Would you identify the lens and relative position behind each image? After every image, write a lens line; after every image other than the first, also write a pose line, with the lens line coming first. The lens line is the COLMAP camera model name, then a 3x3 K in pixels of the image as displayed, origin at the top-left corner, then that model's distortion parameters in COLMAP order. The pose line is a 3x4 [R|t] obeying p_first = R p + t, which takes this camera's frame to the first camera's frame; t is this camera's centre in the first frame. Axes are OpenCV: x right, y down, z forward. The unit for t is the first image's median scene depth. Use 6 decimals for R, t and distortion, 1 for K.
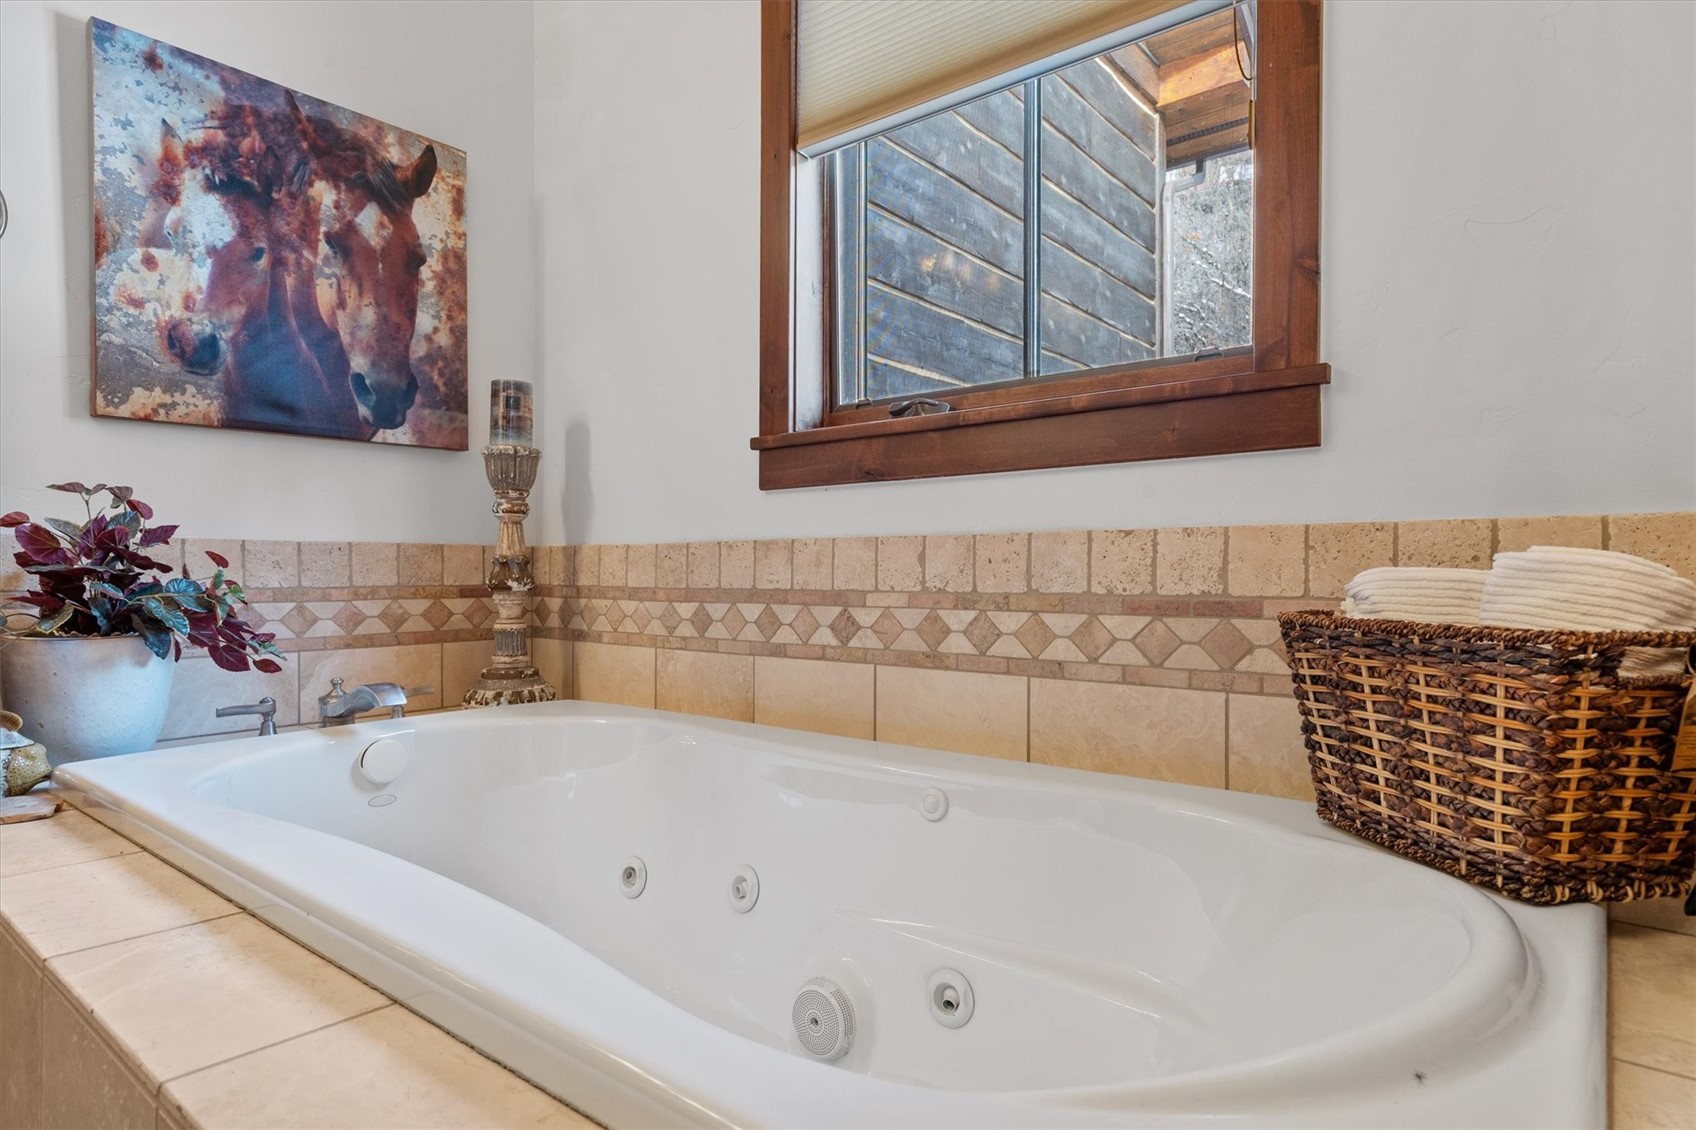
lens RADIAL K [[930.5, 0, 845.4], [0, 930.5, 571.8], [0, 0, 1]] dist [0.001042, -0.000128]
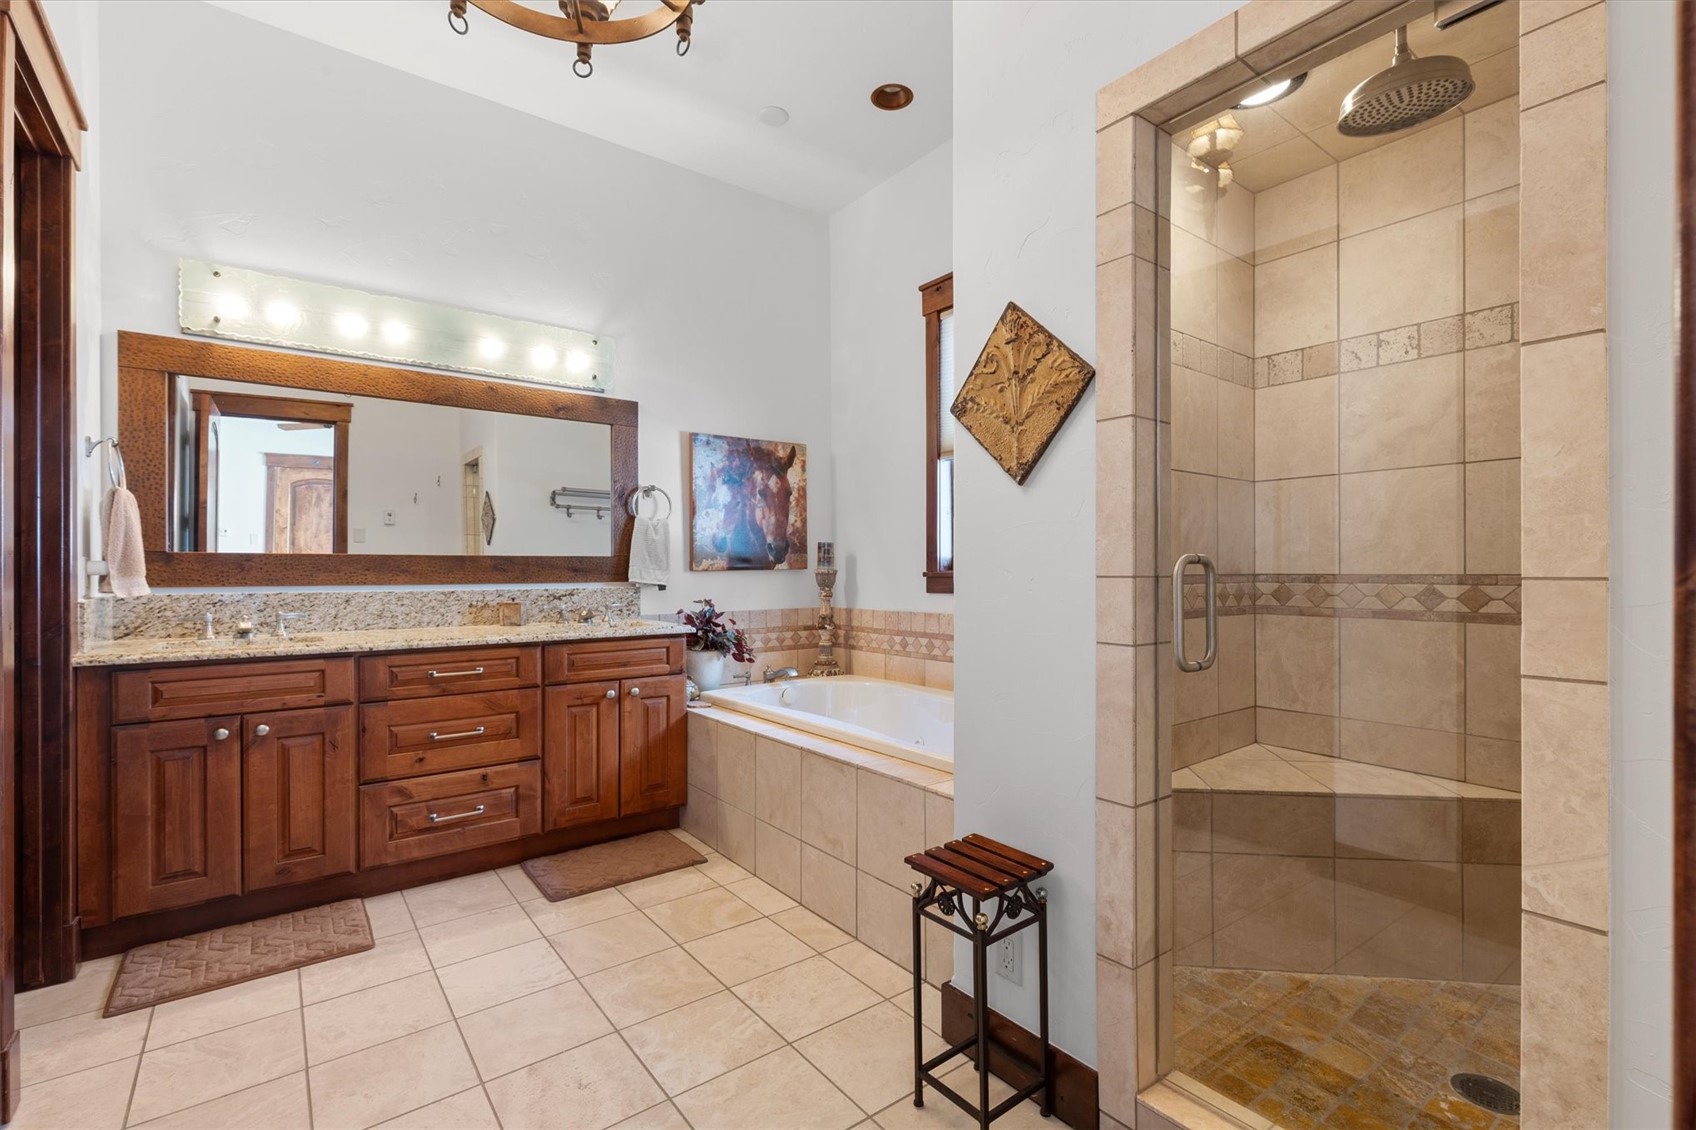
lens RADIAL K [[753.6, 0, 852.9], [0, 753.6, 567.8], [0, 0, 1]] dist [-0.000155, -0.000216]
pose [[0.973865, -0.005124, -0.227070, 0.161593], [0.004566, 0.999985, -0.002985, -0.138959], [0.227082, 0.001870, 0.973874, -0.937177]]
